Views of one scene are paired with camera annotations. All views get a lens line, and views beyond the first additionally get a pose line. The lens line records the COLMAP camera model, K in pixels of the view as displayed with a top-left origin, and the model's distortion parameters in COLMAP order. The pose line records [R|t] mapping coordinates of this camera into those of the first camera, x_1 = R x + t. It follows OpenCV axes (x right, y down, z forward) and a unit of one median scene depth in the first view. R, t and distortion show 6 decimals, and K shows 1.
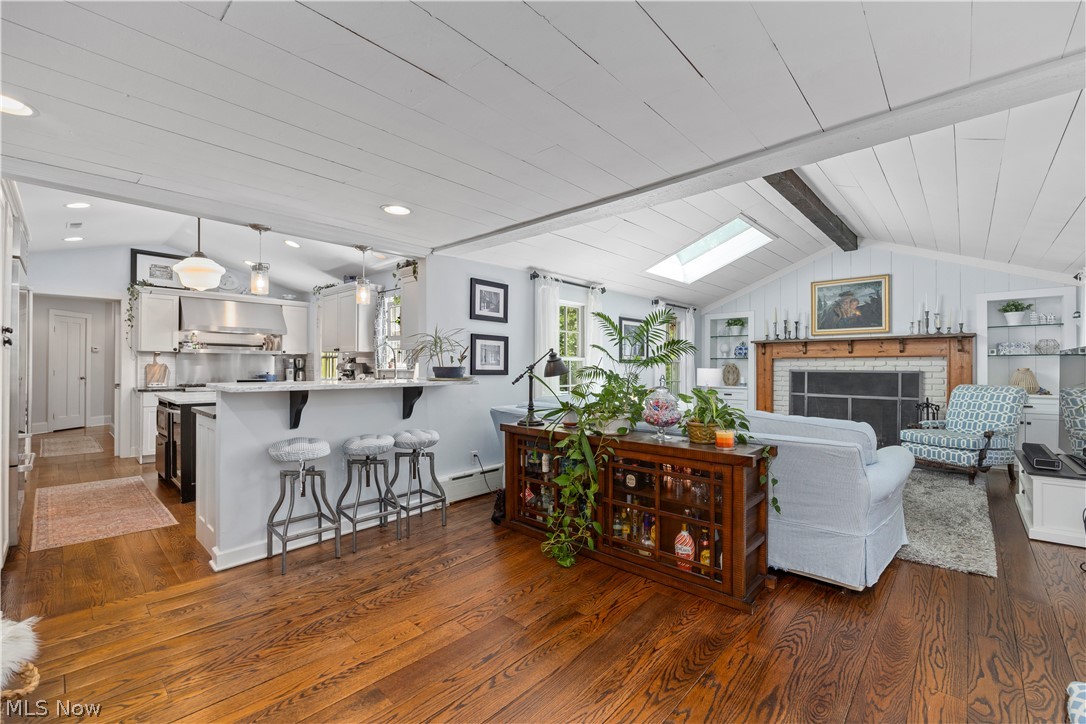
lens RADIAL K [[462.8, 0, 546.3], [0, 462.8, 364.3], [0, 0, 1]] dist [-0.013961, 0.000265]
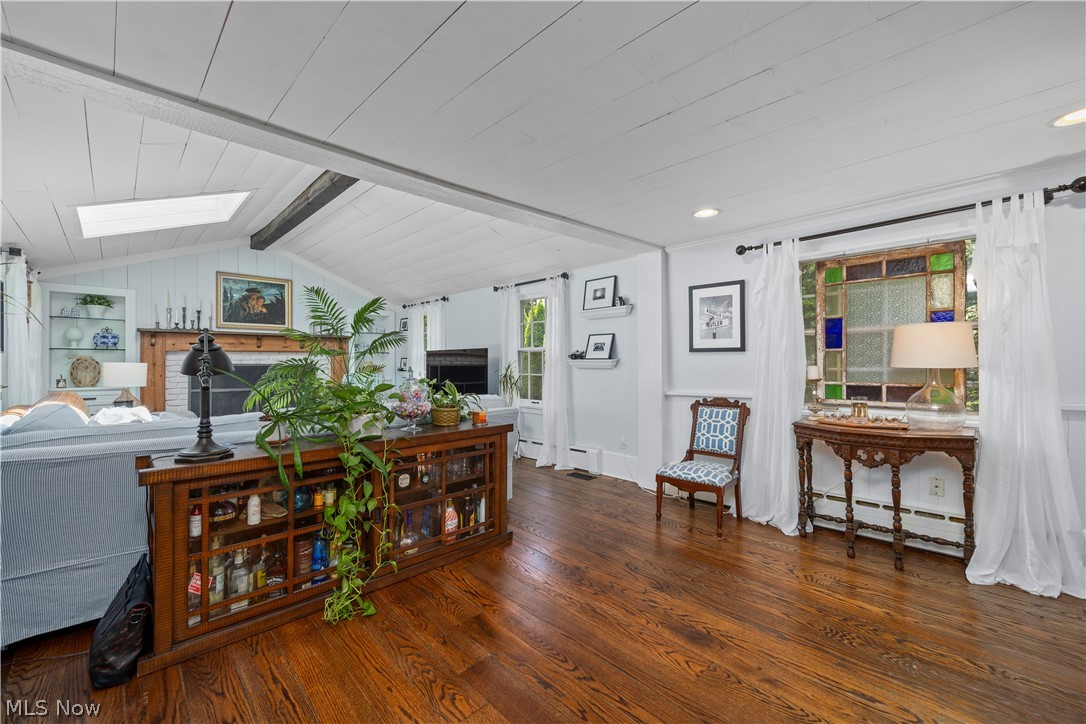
lens RADIAL K [[436.0, 0, 542.4], [0, 436.0, 362.2], [0, 0, 1]] dist [0.002325, 0.000107]
pose [[0.058213, -0.004146, 0.998296, -0.372352], [-0.001809, 0.999989, 0.004259, 0.005009], [-0.998303, -0.002054, 0.058205, 0.369278]]
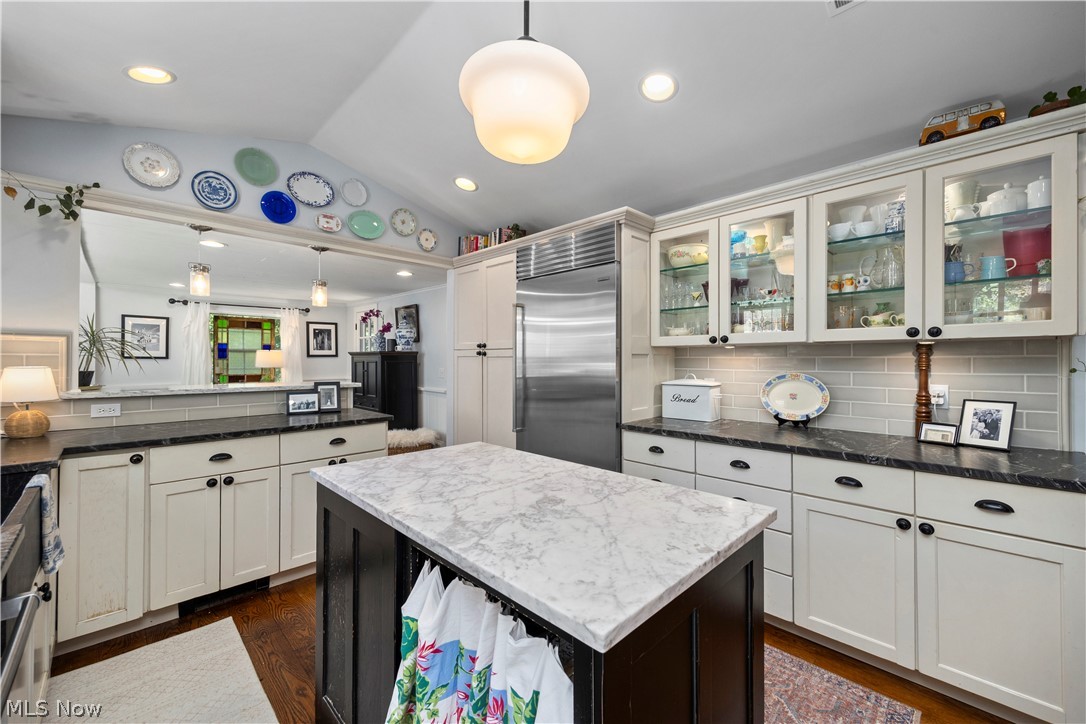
lens RADIAL K [[436.0, 0, 548.3], [0, 436.0, 360.0], [0, 0, 1]] dist [0.002325, 0.000107]
pose [[-0.999472, -0.008112, 0.031462, -0.735625], [-0.008273, 0.999953, -0.004989, -0.010886], [-0.031420, -0.005246, -0.999492, 1.264875]]
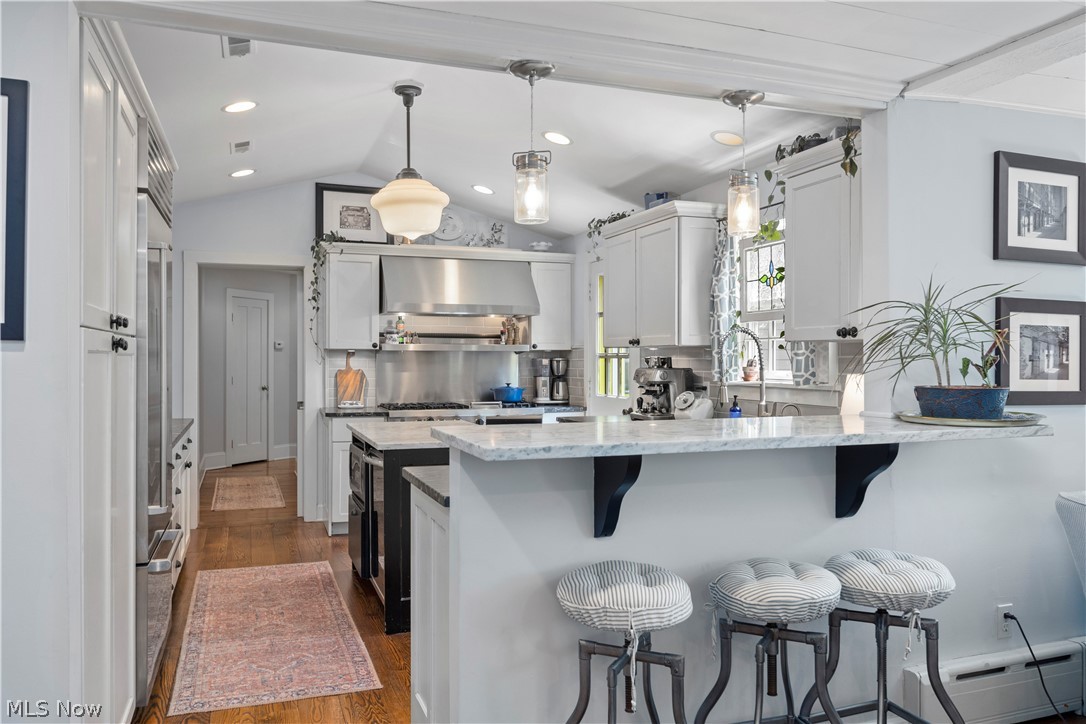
lens RADIAL K [[799.1, 0, 539.7], [0, 799.1, 358.9], [0, 0, 1]] dist [-0.021387, -0.001416]
pose [[0.888550, -0.005808, -0.458744, -0.143544], [0.005878, 0.999982, -0.001275, -0.012356], [0.458743, -0.001564, 0.888568, 0.176967]]
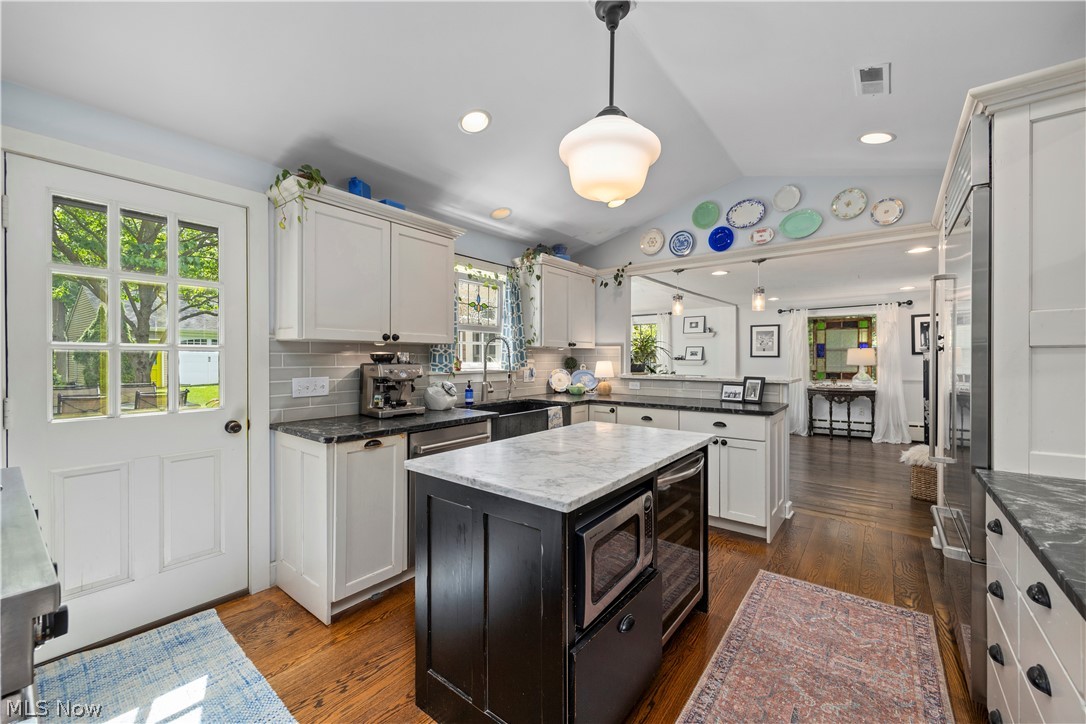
lens RADIAL K [[436.0, 0, 539.4], [0, 436.0, 361.1], [0, 0, 1]] dist [0.002325, 0.000107]
pose [[-0.075967, -0.013650, 0.997017, -1.111560], [-0.005810, 0.999895, 0.013246, -0.013172], [-0.997093, -0.004786, -0.076038, 1.043473]]
